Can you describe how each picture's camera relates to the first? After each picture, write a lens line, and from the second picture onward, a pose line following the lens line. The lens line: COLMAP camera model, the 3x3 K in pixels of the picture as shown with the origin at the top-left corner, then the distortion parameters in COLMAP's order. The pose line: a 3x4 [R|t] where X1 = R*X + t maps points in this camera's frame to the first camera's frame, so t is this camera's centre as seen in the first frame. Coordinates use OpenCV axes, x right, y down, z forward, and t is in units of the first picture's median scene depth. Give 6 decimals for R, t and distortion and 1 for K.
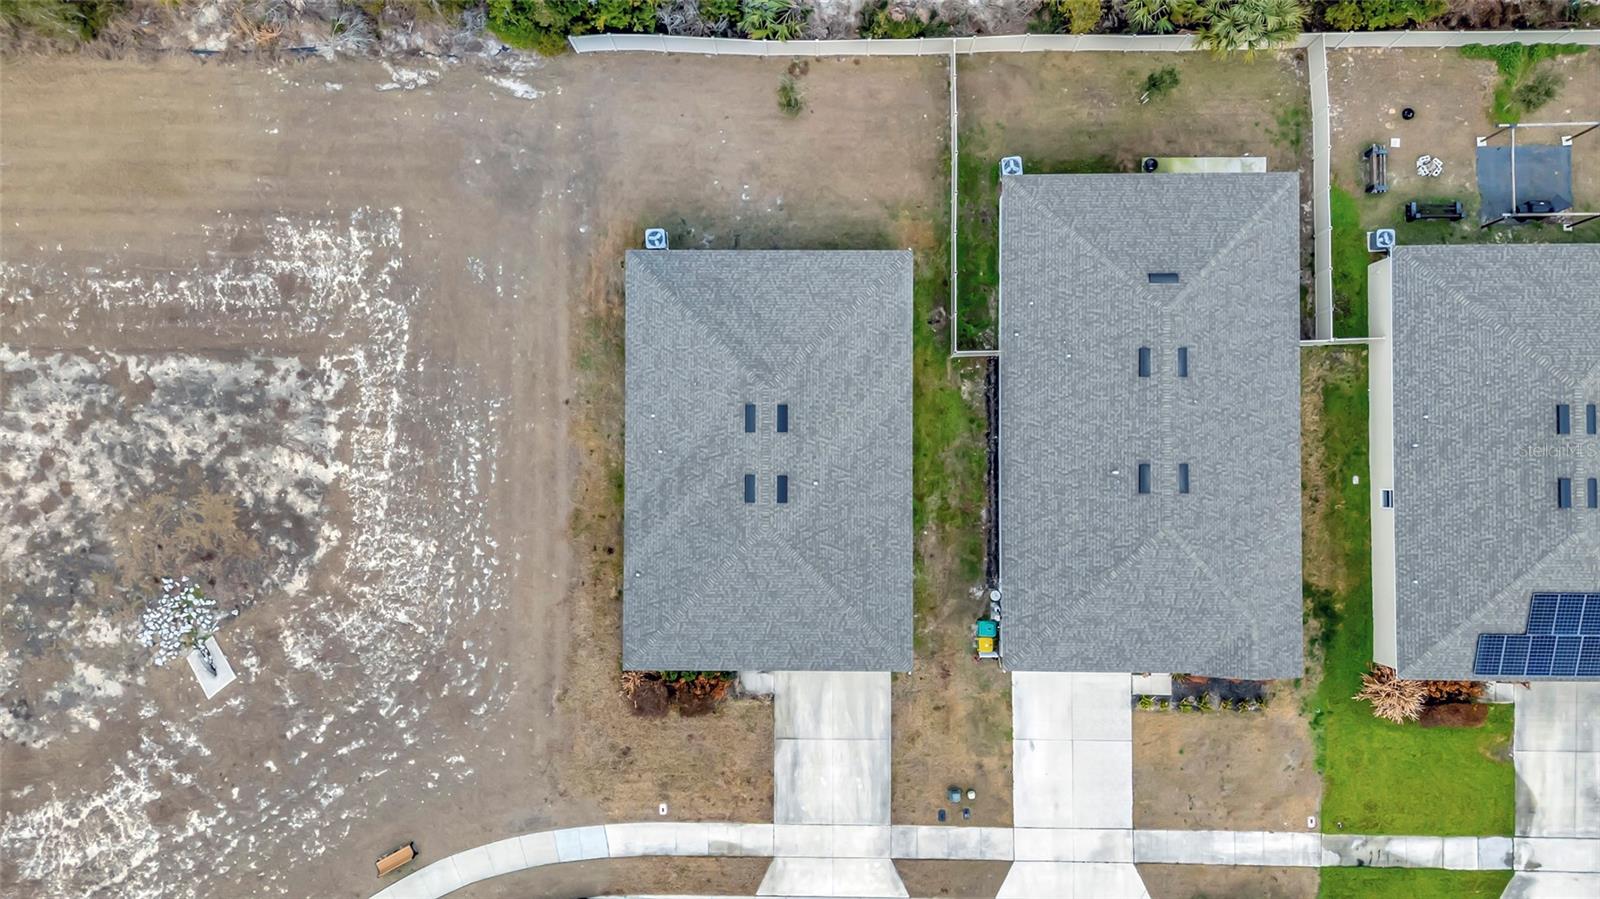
lens RADIAL K [[1179.7, 0, 800.0], [0, 1179.7, 449.5], [0, 0, 1]] dist [0.074730, -0.062332]
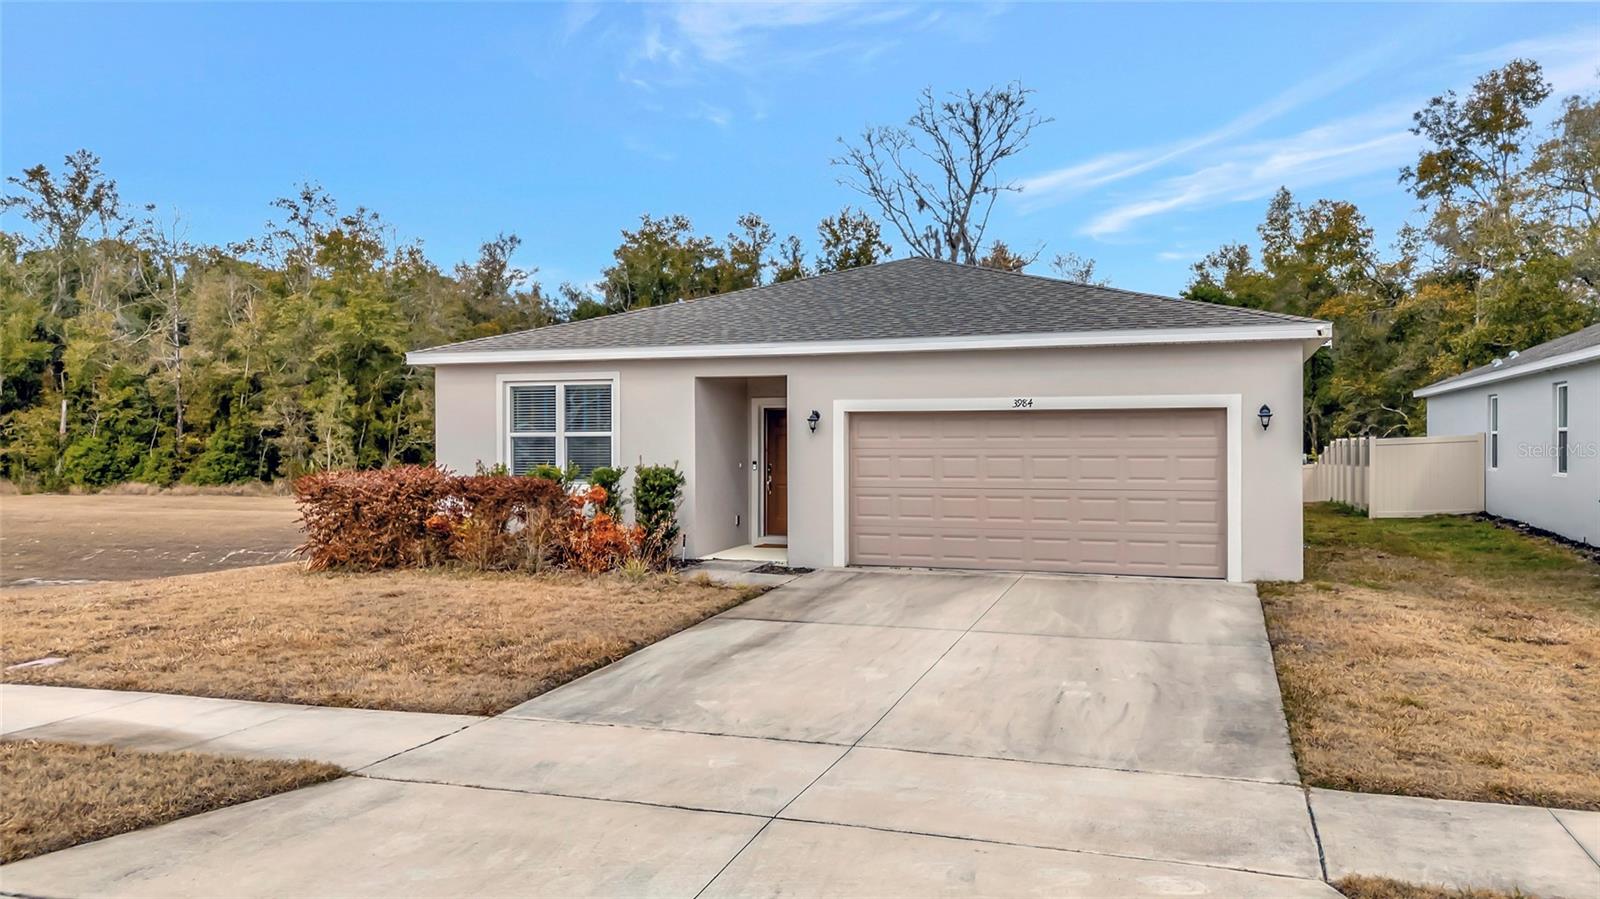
lens RADIAL K [[1181.7, 0, 797.2], [0, 1181.7, 471.0], [0, 0, 1]] dist [0.070385, -0.058998]
pose [[0.944609, 0.033386, -0.326495, 0.066603], [-0.327787, 0.046183, -0.943622, 0.449289], [-0.016425, 0.998375, 0.054568, 0.958714]]
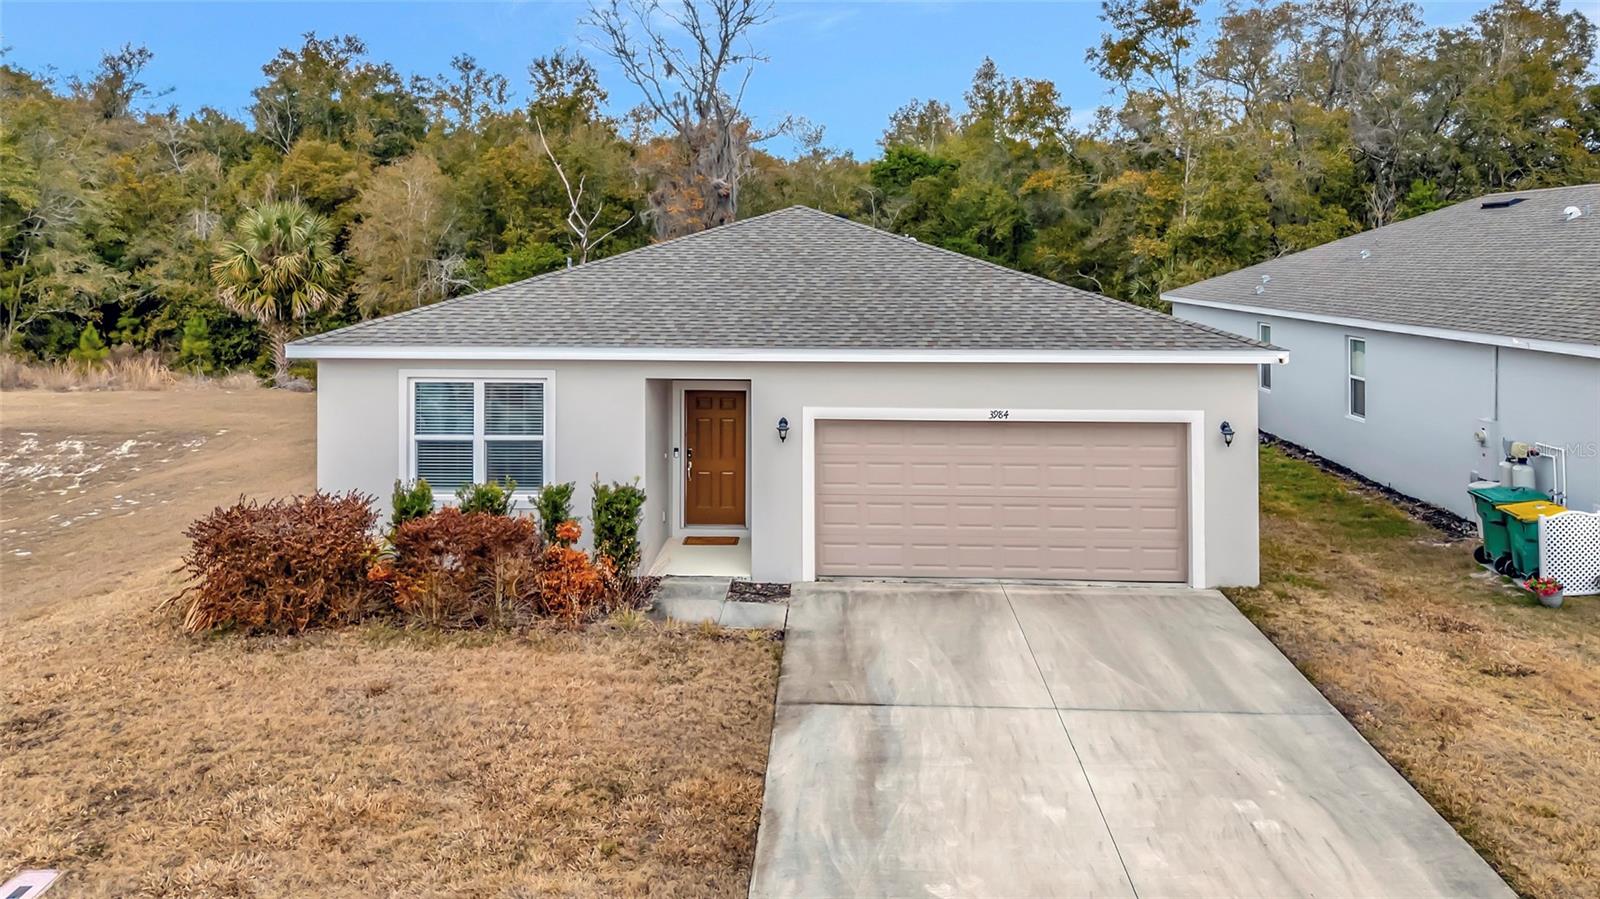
lens RADIAL K [[1225.2, 0, 799.6], [0, 1225.2, 264.5], [0, 0, 1]] dist [0.074979, -0.064314]
pose [[0.998917, 0.030140, -0.035444, -0.011979], [-0.036493, 0.035005, -0.998721, 0.459991], [-0.028861, 0.998933, 0.036067, 0.912873]]
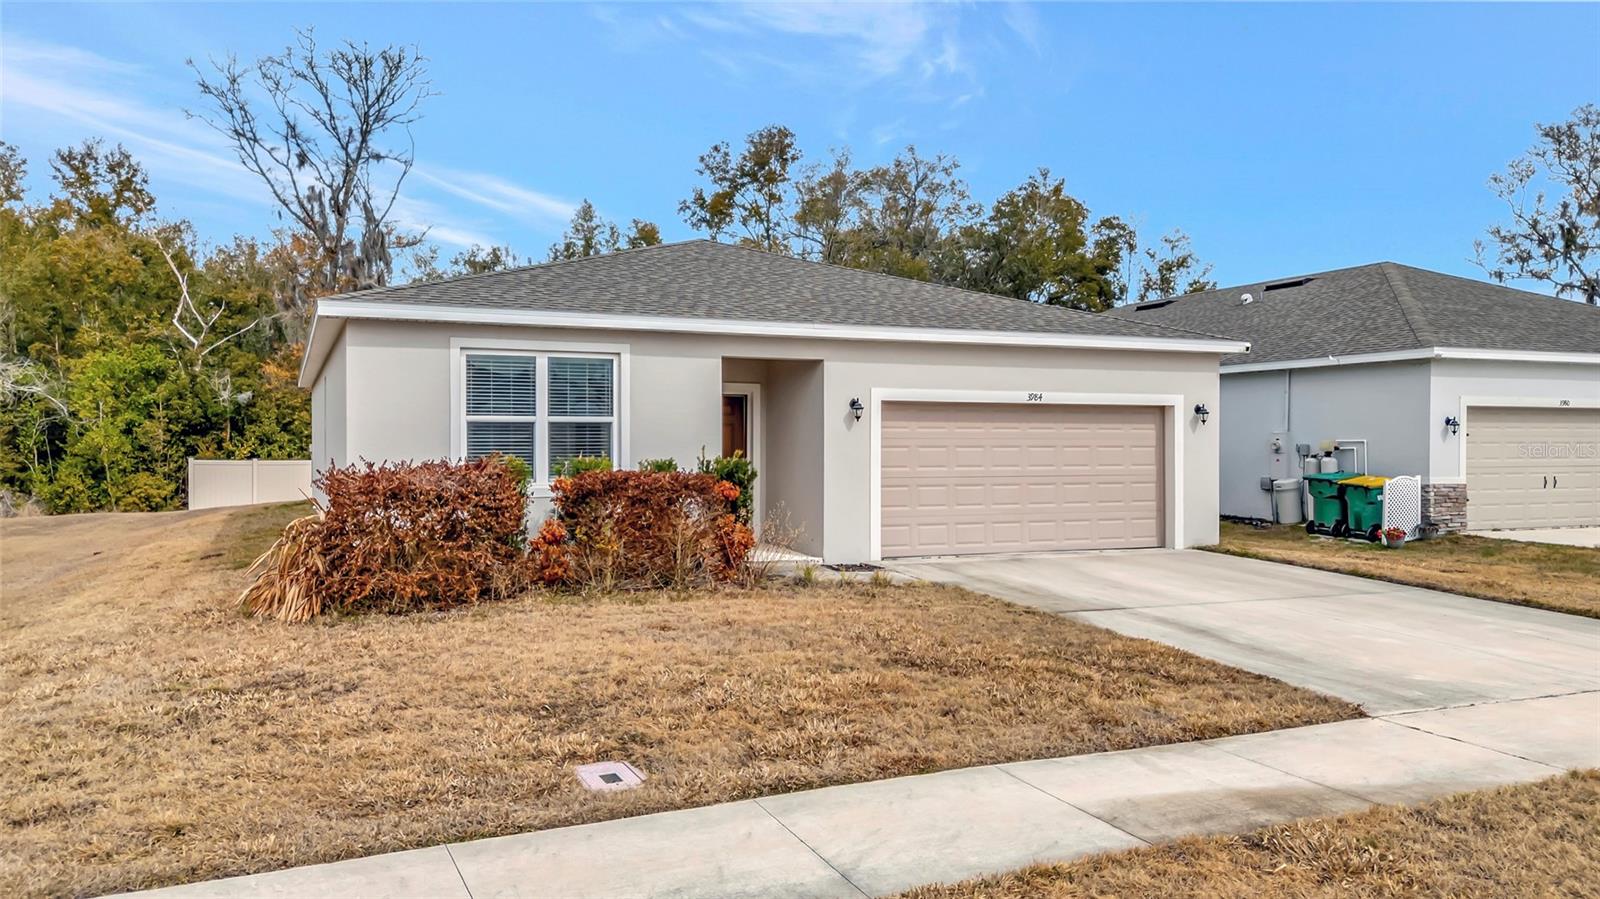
lens RADIAL K [[1179.7, 0, 800.0], [0, 1179.7, 449.5], [0, 0, 1]] dist [0.074730, -0.062332]
pose [[0.916320, 0.027123, 0.399526, -0.147808], [0.398617, 0.033453, -0.916507, 0.421799], [-0.038224, 0.999072, 0.019842, 0.966662]]
